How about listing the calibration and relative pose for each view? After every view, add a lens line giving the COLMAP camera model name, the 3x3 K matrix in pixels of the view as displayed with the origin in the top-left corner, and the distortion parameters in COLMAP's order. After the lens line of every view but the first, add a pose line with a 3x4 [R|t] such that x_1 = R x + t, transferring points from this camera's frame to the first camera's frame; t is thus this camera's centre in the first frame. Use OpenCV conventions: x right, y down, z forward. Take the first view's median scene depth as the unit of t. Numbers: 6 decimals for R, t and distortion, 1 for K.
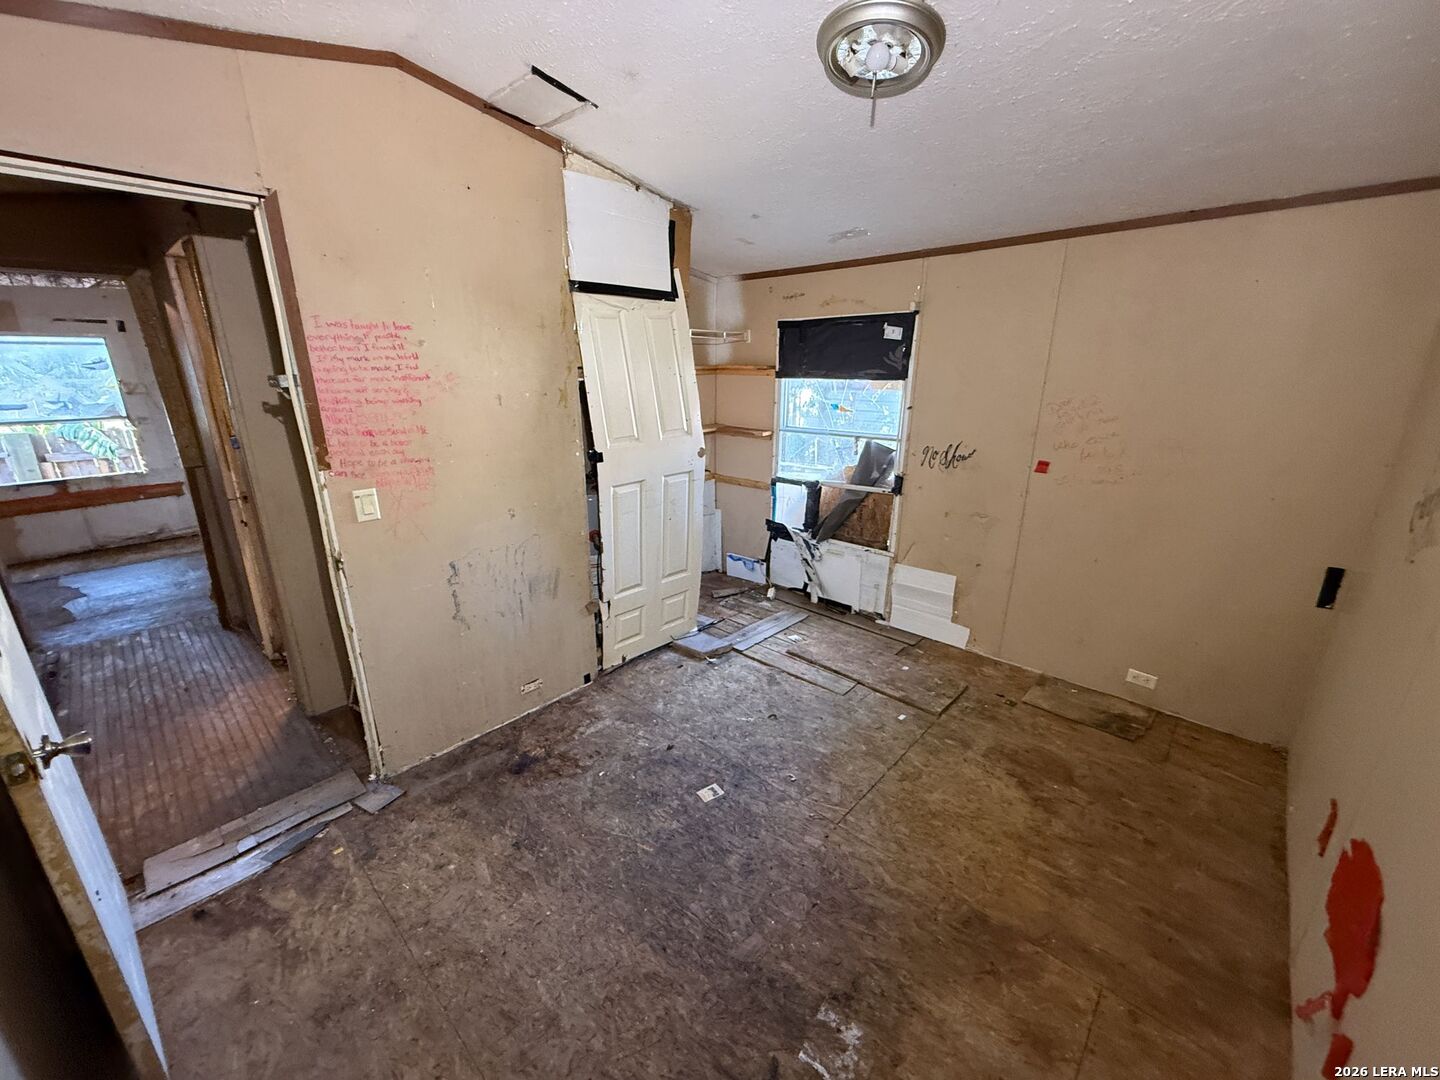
lens RADIAL K [[572.4, 0, 719.5], [0, 572.4, 540.8], [0, 0, 1]] dist [-0.000284, -0.000083]
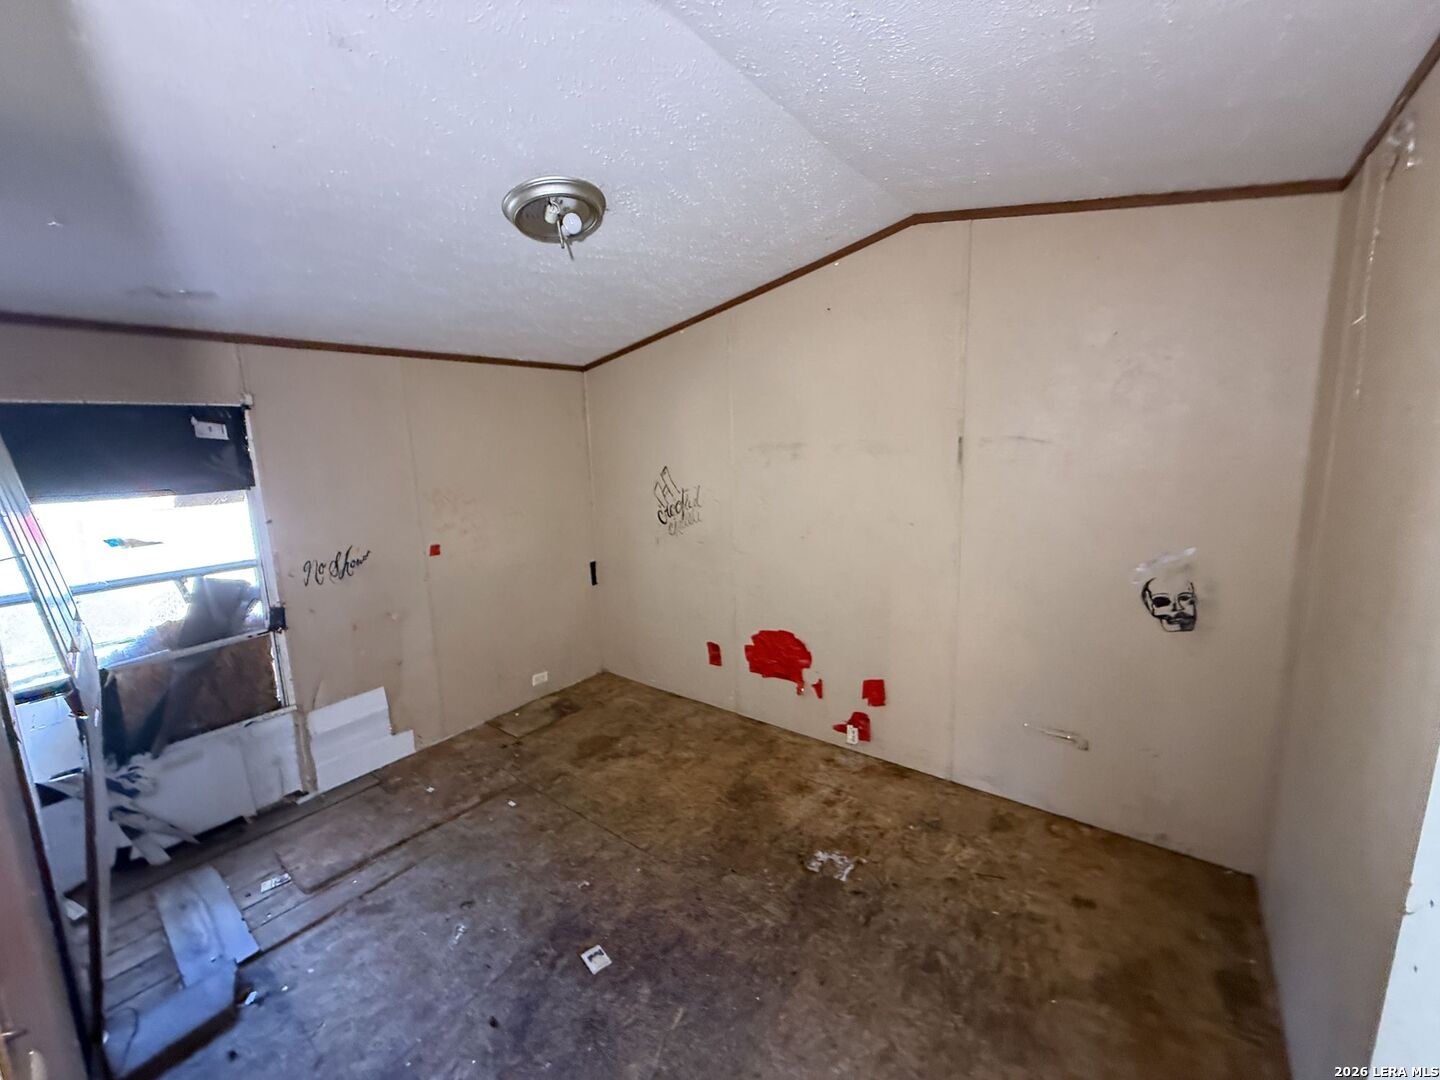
lens RADIAL K [[572.4, 0, 719.5], [0, 572.4, 540.8], [0, 0, 1]] dist [-0.000284, -0.000083]
pose [[-0.085344, -0.157777, 0.983780, -0.527163], [0.334217, 0.925641, 0.177447, -0.144170], [-0.938624, 0.343940, -0.026266, 0.456673]]
